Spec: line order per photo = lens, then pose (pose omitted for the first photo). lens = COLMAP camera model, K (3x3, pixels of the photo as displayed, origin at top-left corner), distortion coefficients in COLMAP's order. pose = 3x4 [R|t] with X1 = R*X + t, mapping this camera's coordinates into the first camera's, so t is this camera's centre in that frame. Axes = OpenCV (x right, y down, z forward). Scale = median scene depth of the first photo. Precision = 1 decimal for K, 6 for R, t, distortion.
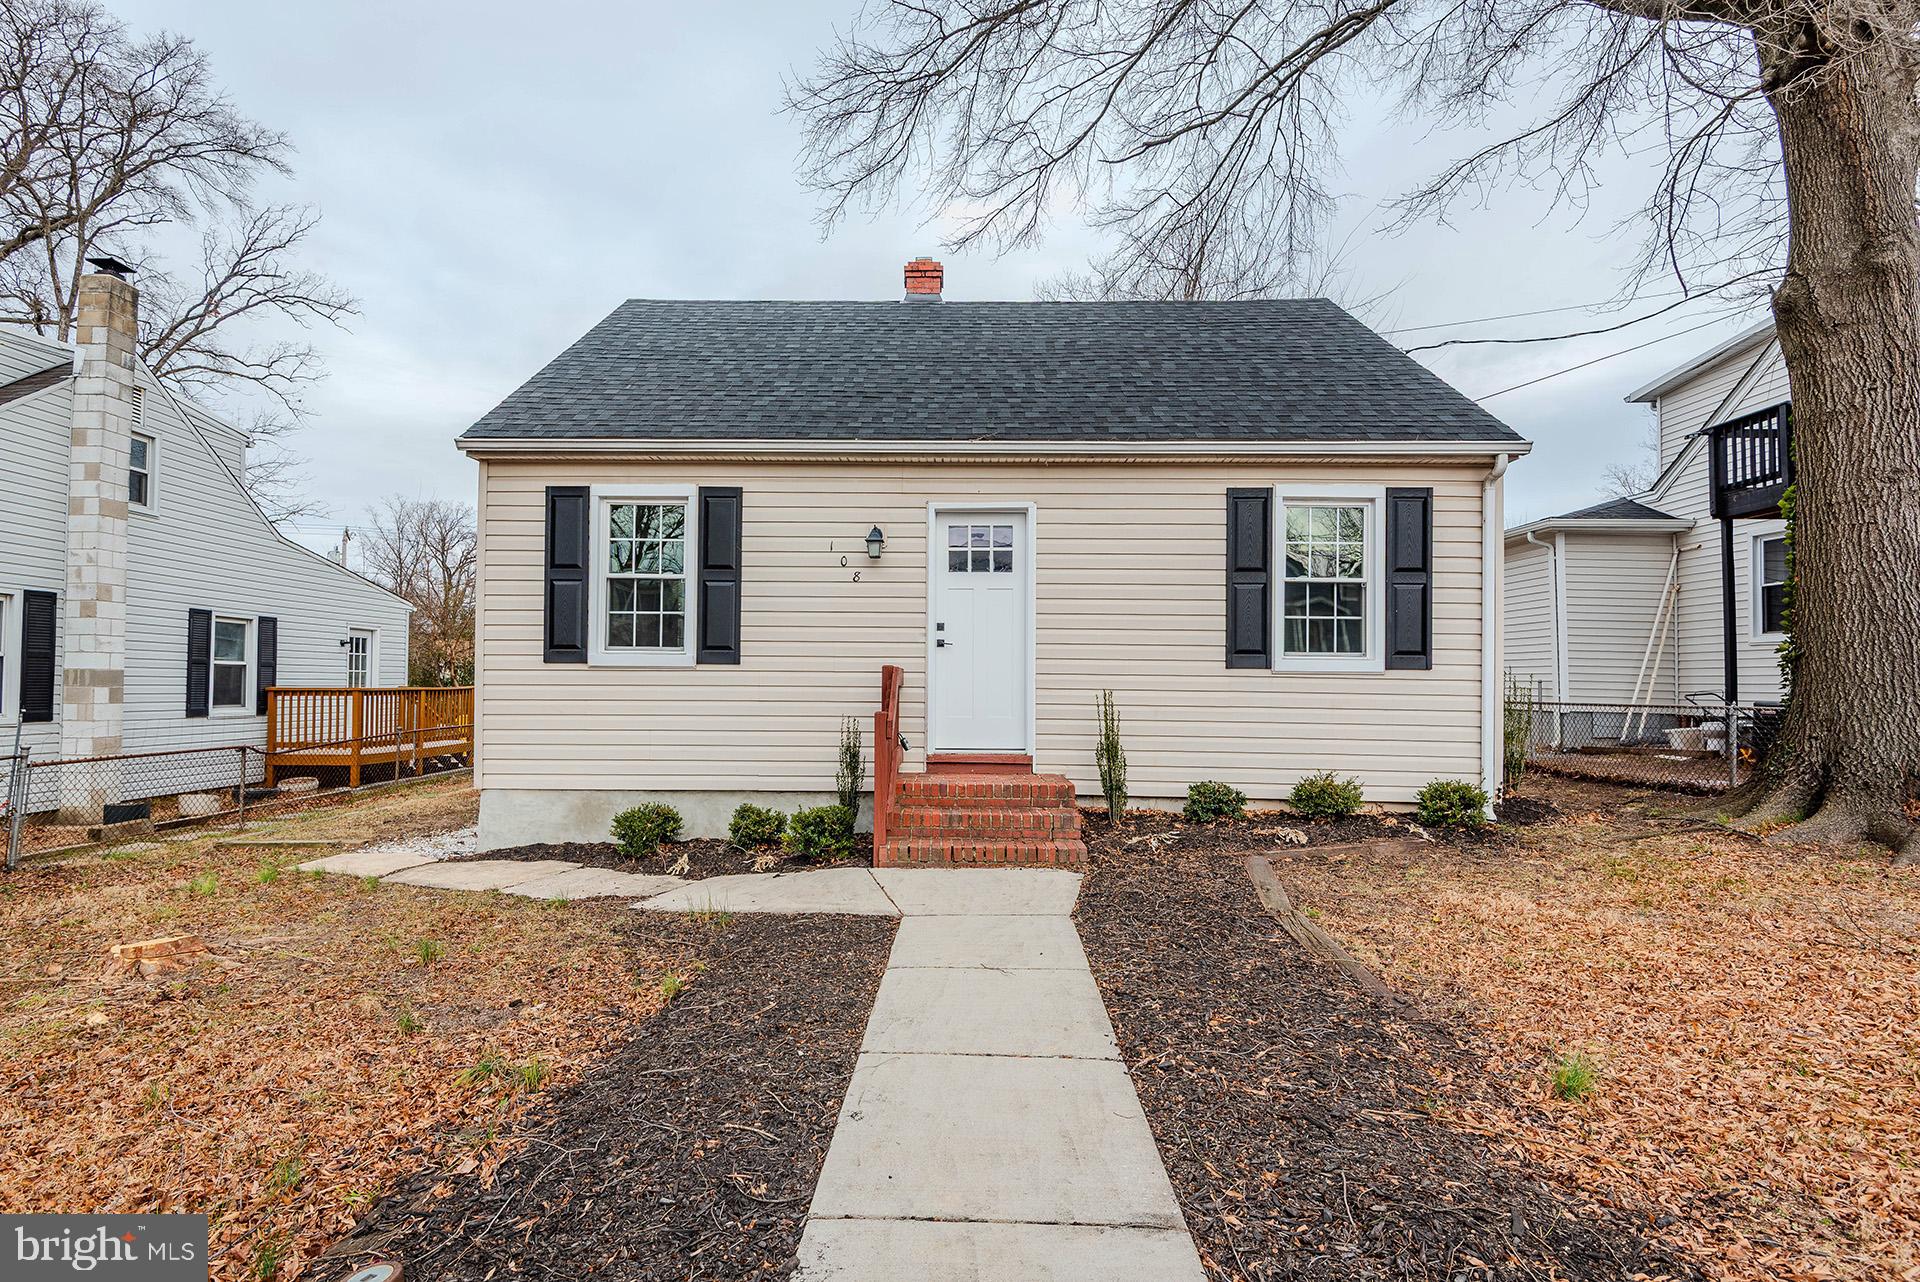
lens RADIAL K [[919.1, 0, 960.9], [0, 919.1, 676.2], [0, 0, 1]] dist [0.001366, -0.010124]
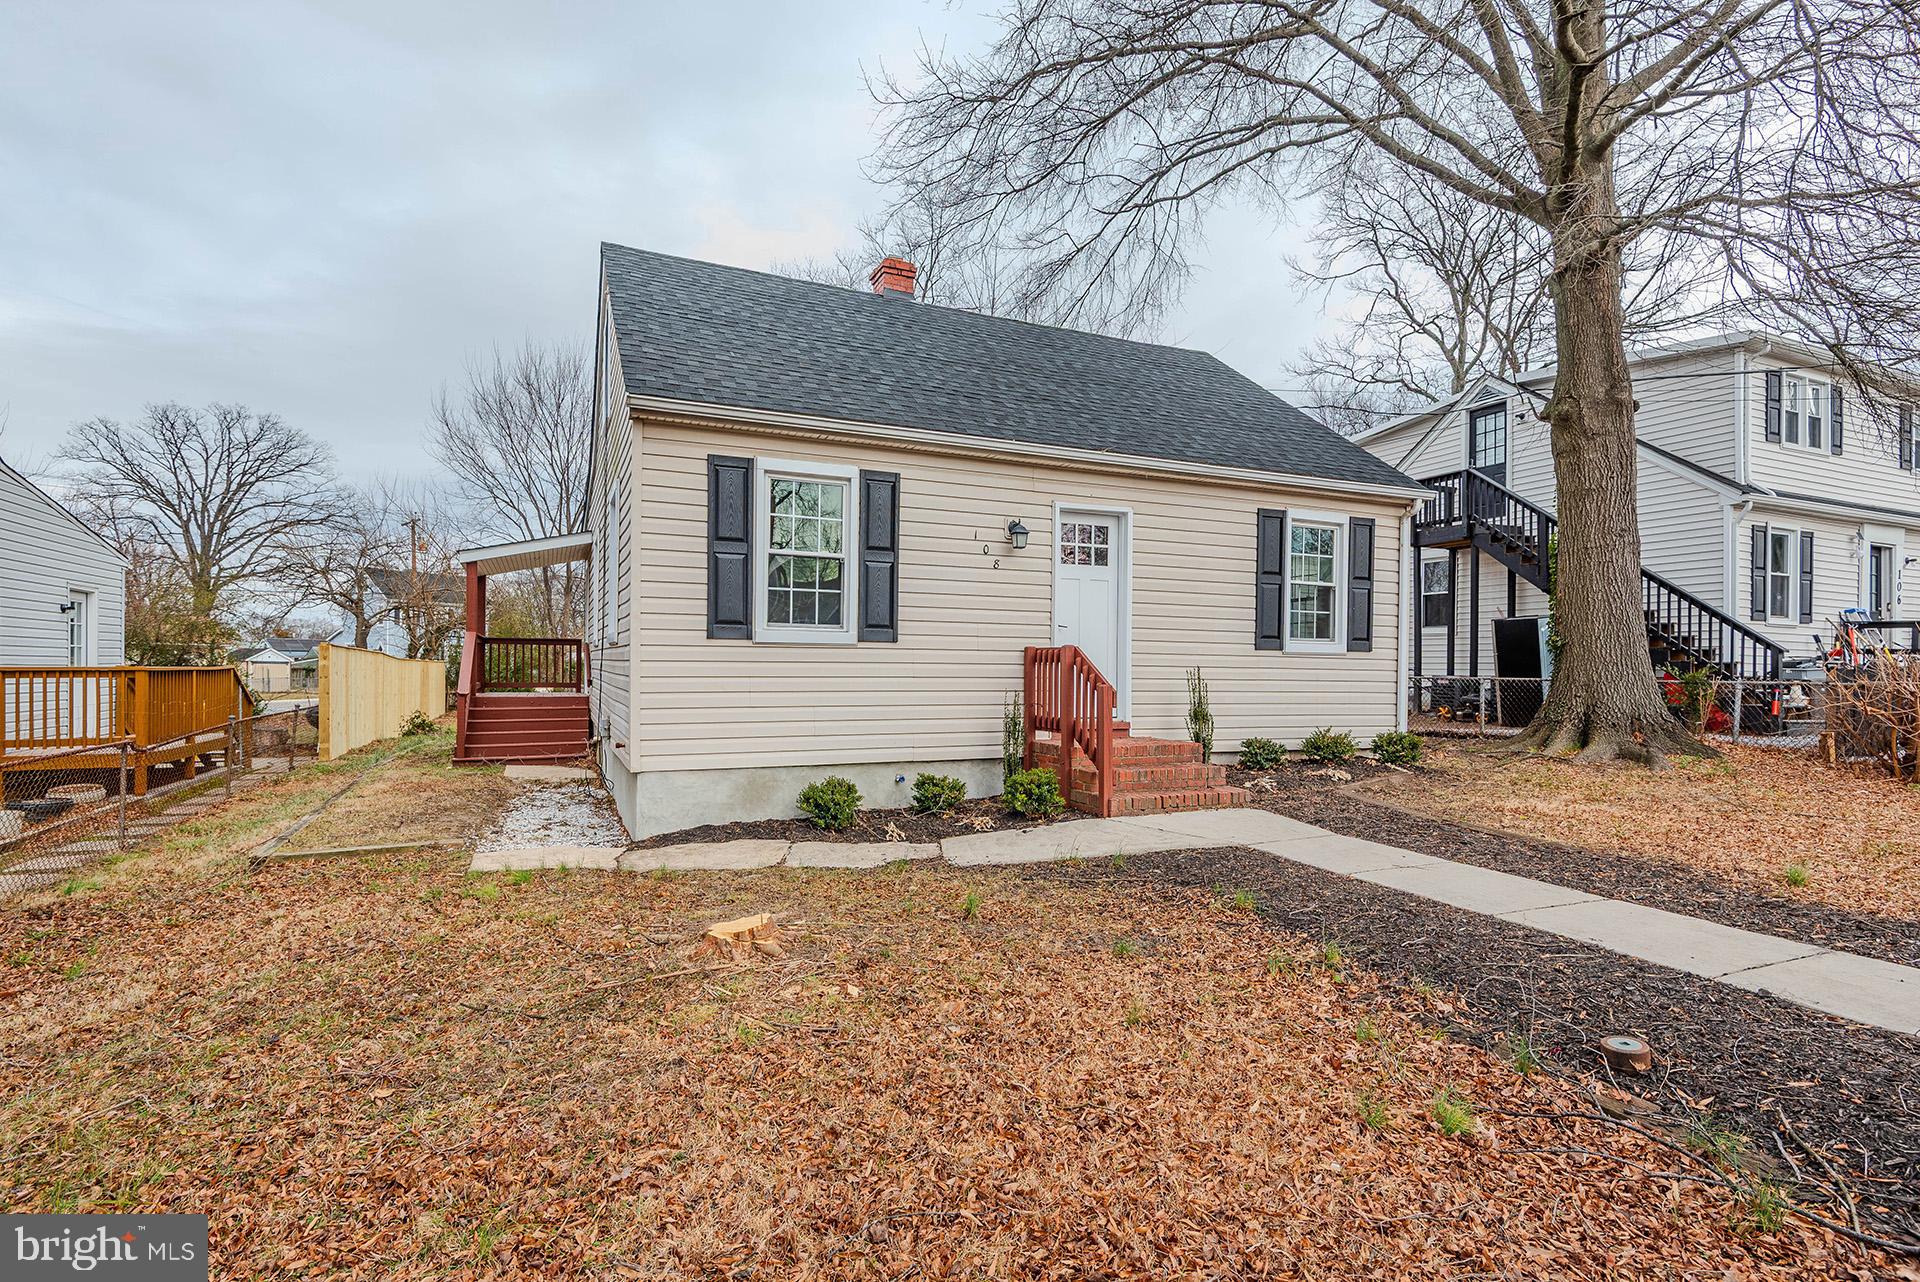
lens RADIAL K [[919.1, 0, 960.9], [0, 919.1, 676.2], [0, 0, 1]] dist [0.001366, -0.010124]
pose [[0.908522, -0.003600, 0.417821, -0.613853], [-0.004078, 0.999839, 0.017481, 0.007275], [-0.417817, -0.017585, 0.908361, 0.012319]]
